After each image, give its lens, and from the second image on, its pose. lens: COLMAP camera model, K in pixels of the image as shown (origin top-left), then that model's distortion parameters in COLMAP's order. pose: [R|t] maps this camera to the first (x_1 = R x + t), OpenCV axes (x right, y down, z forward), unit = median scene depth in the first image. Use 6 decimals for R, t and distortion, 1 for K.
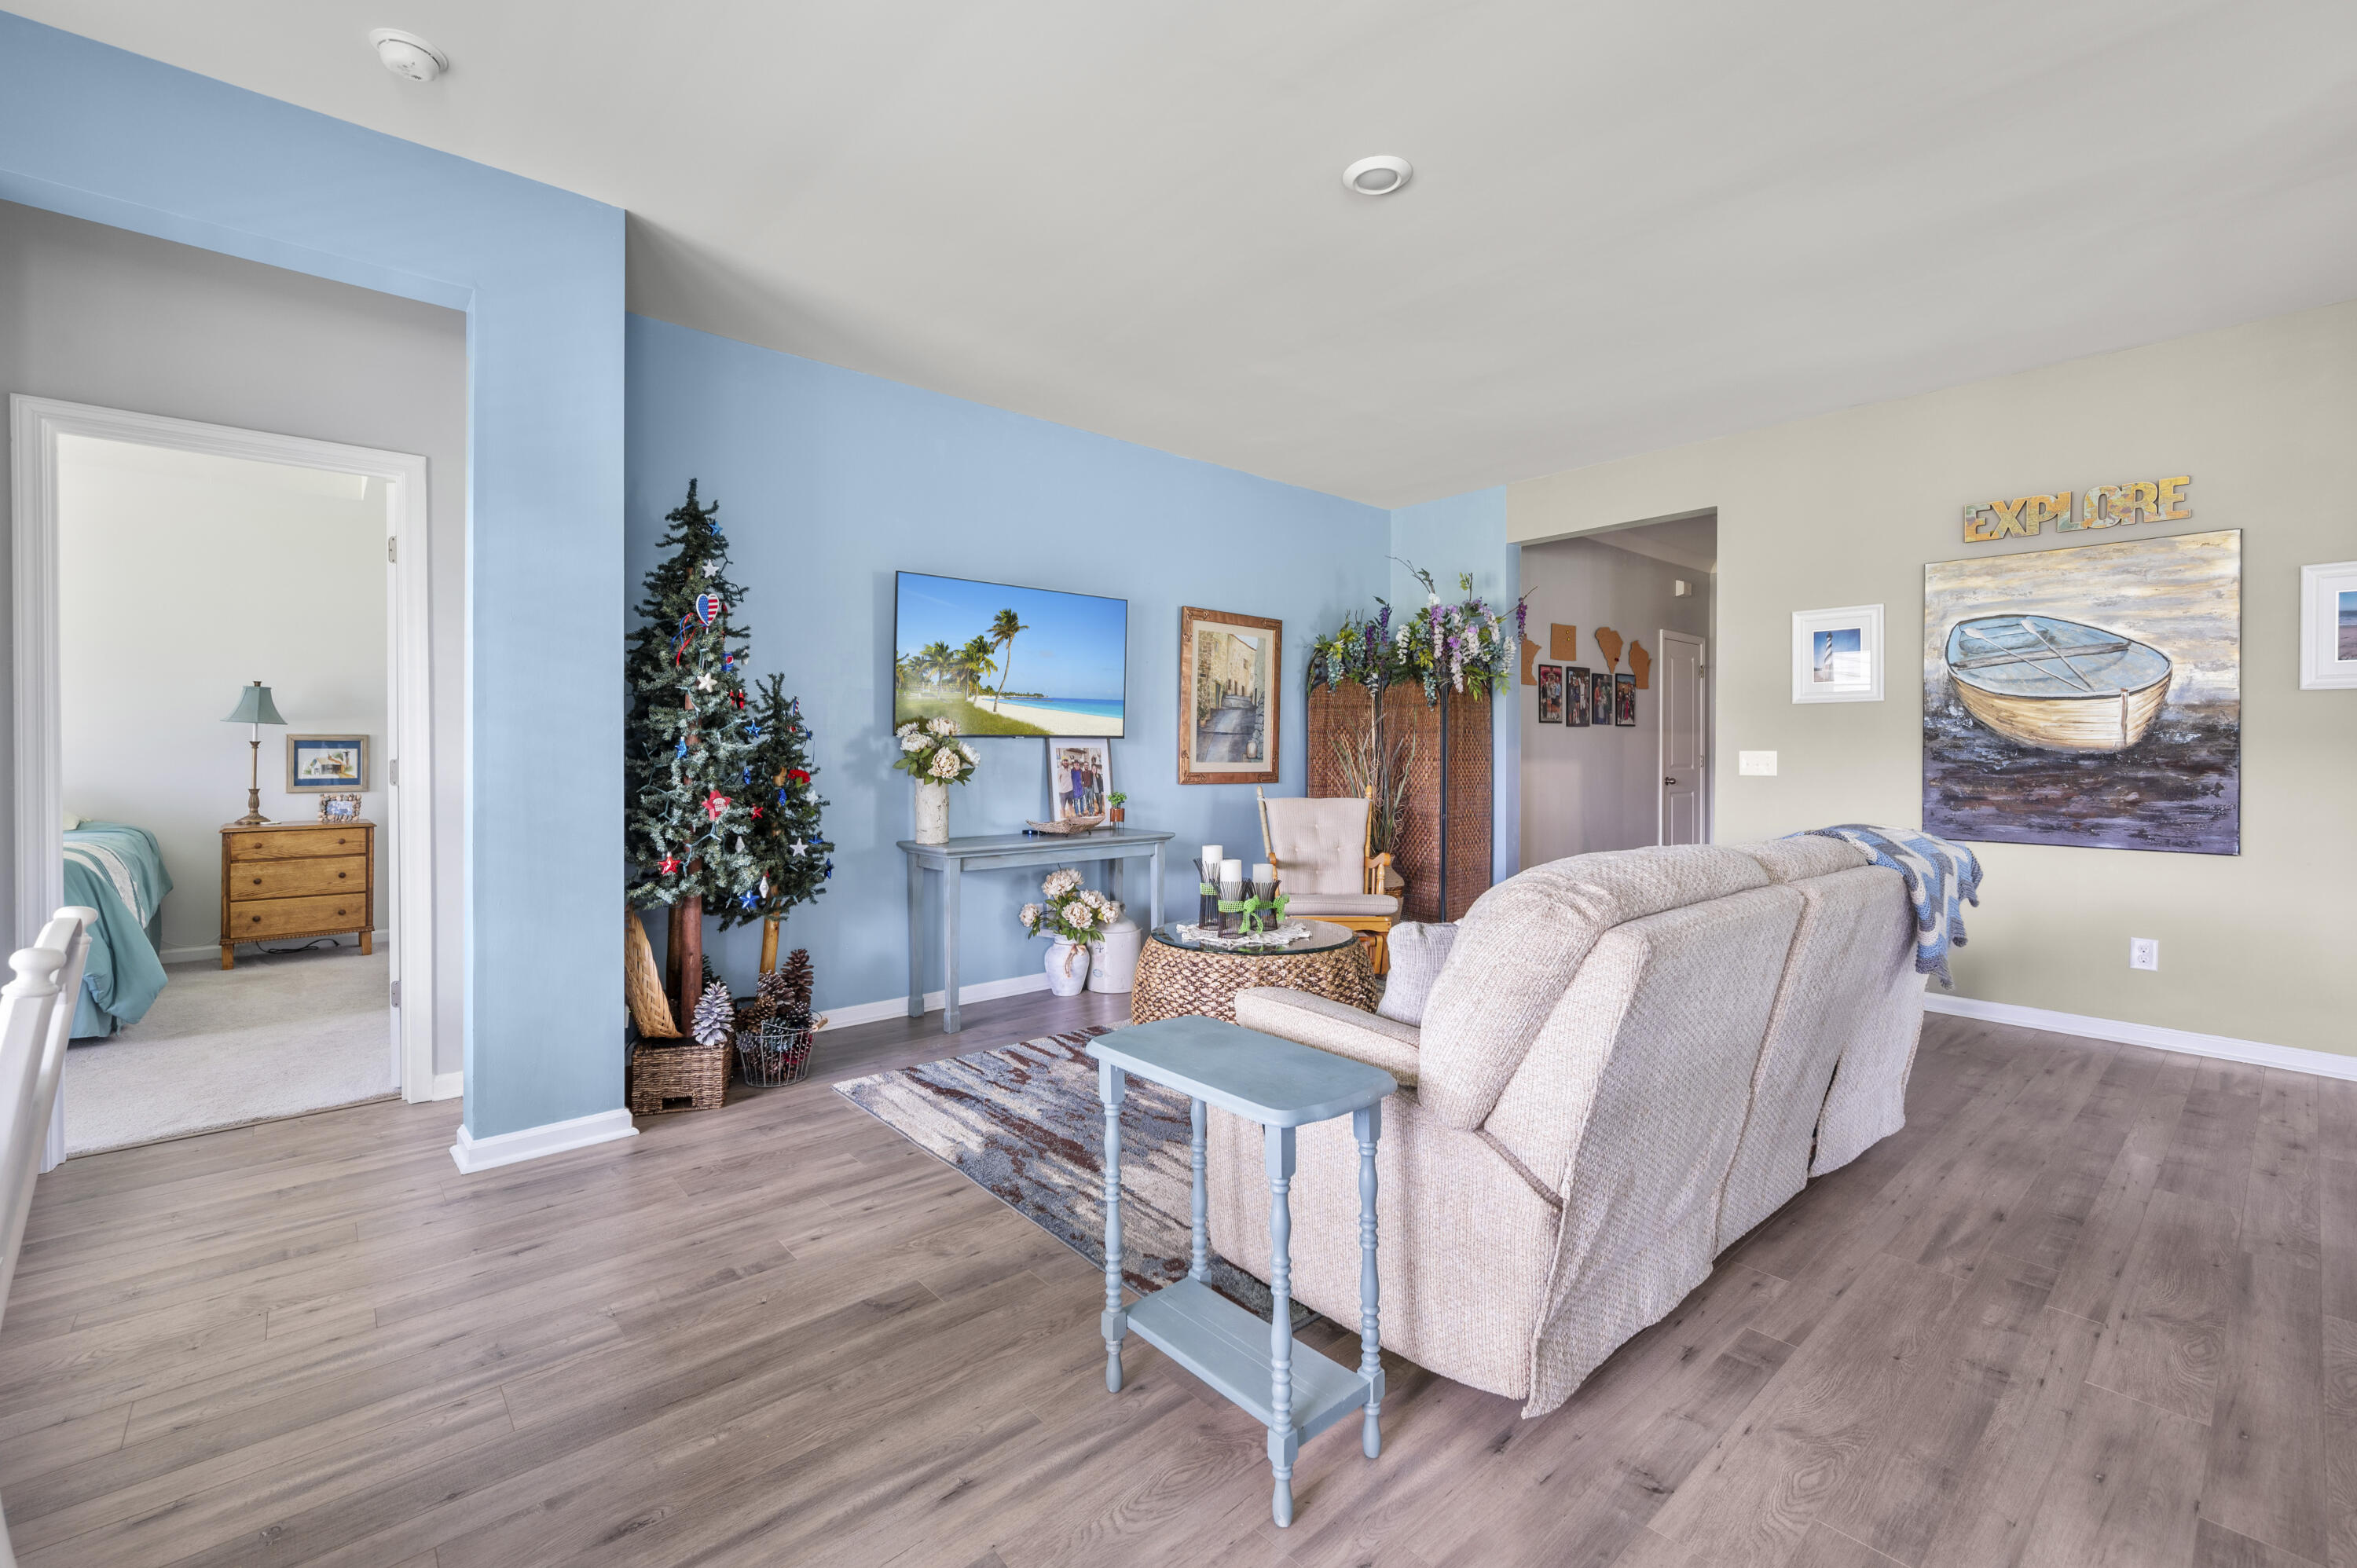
lens RADIAL K [[990.3, 0, 1188.7], [0, 990.3, 755.2], [0, 0, 1]] dist [0.000819, 0.000175]
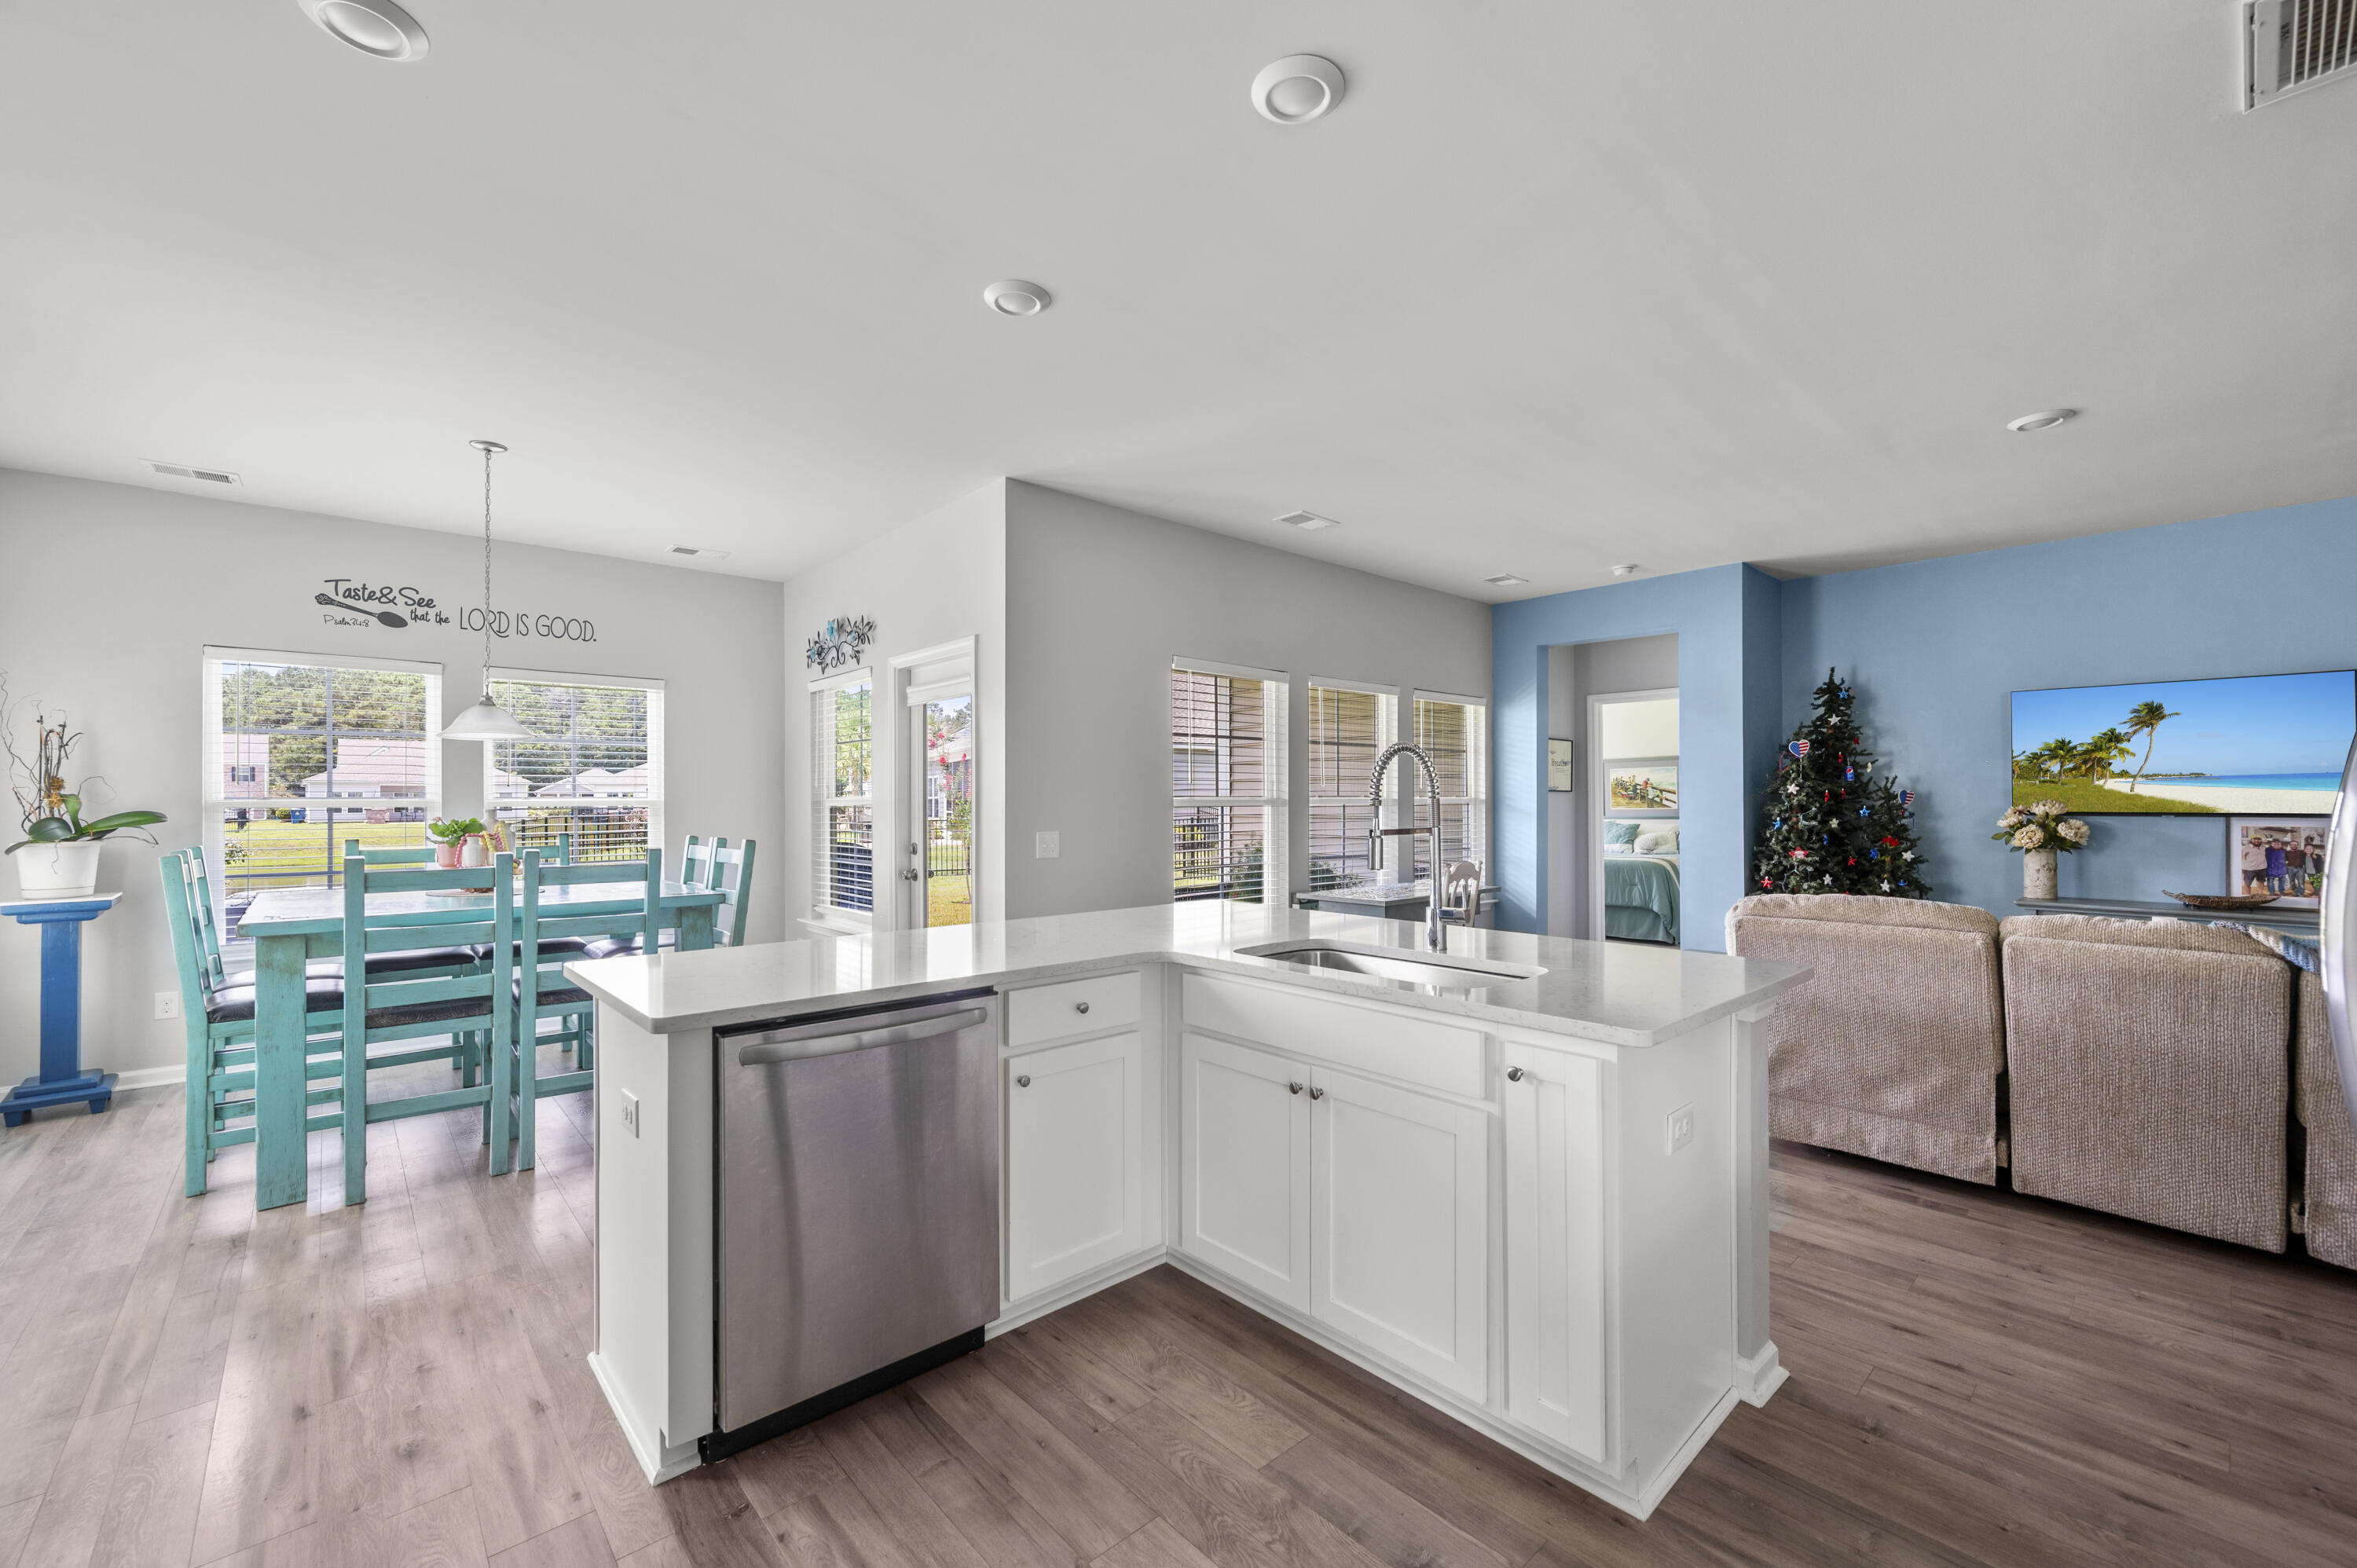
lens RADIAL K [[947.9, 0, 1179.5], [0, 947.9, 790.4], [0, 0, 1]] dist [-0.001031, 0.000411]
pose [[0.010619, -0.012448, -0.999866, 1.027116], [-0.001779, 0.999921, -0.012467, -0.036839], [0.999942, 0.001911, 0.010596, -0.140737]]
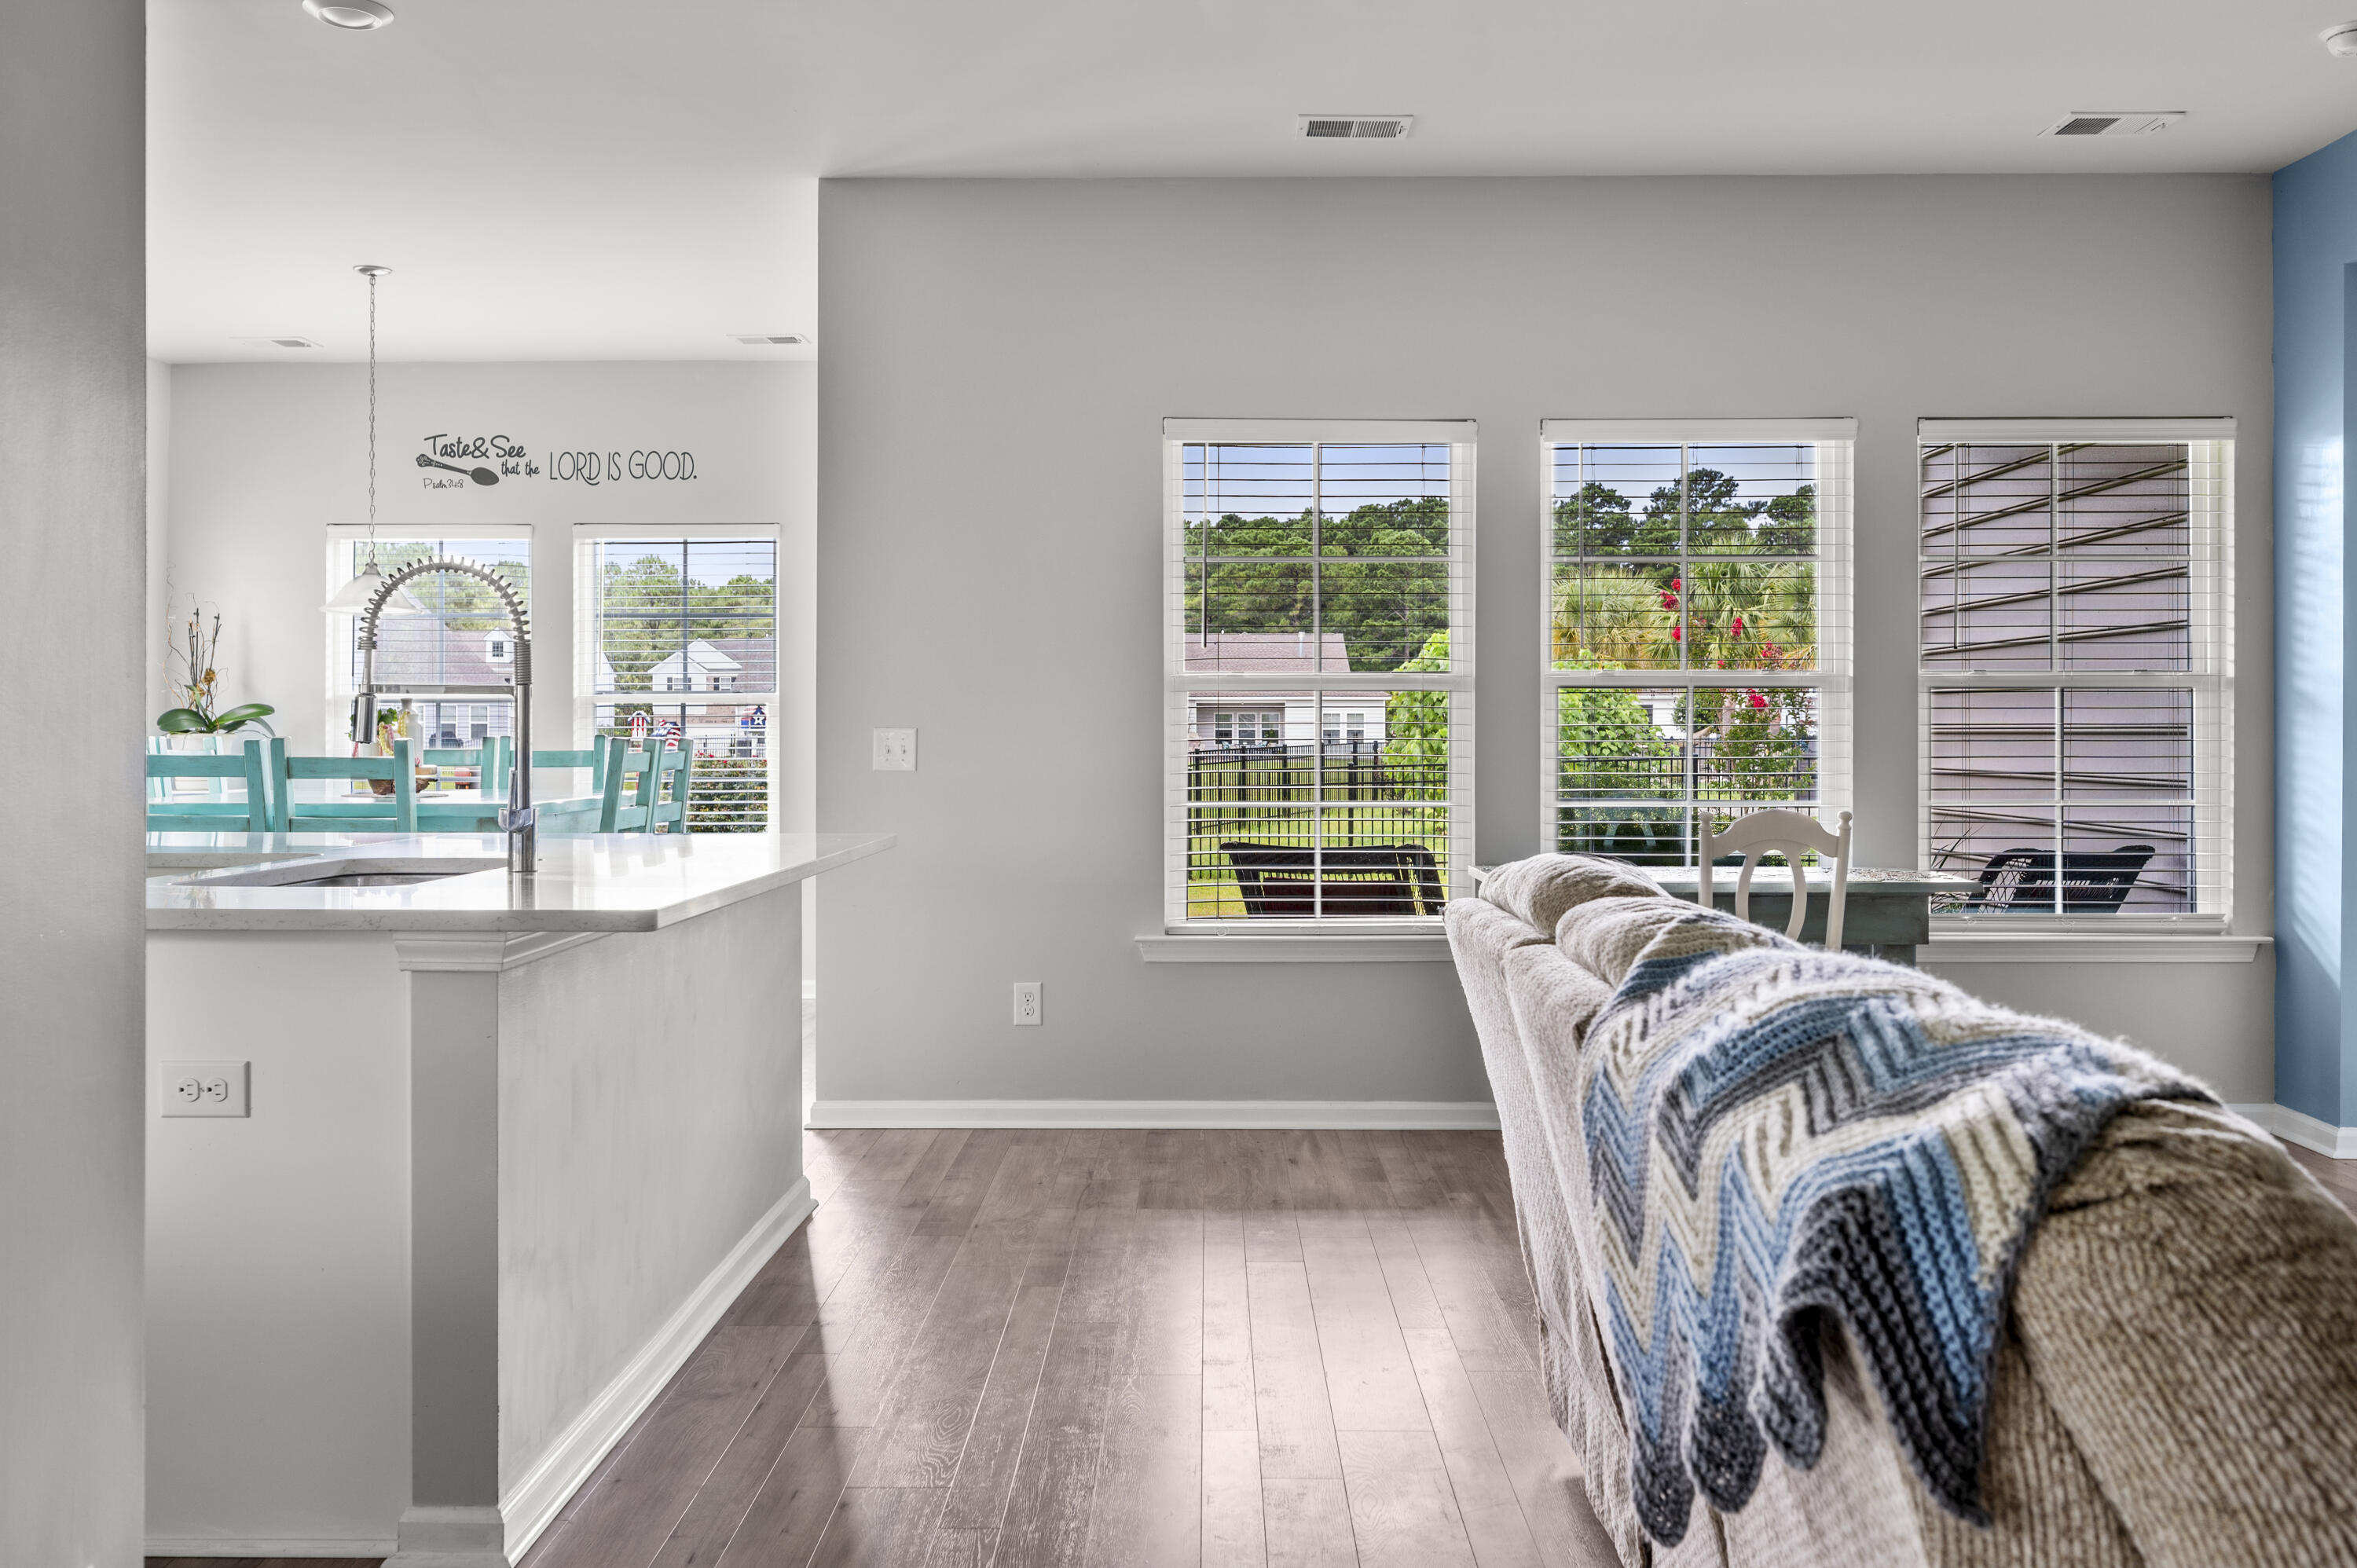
lens RADIAL K [[1944.6, 0, 1180.9], [0, 1944.6, 731.2], [0, 0, 1]] dist [-0.000139, -0.002375]
pose [[-0.675067, -0.001695, -0.737755, 0.815705], [-0.004271, 0.999990, 0.001610, -0.002985], [0.737744, 0.004237, -0.675067, 0.862840]]
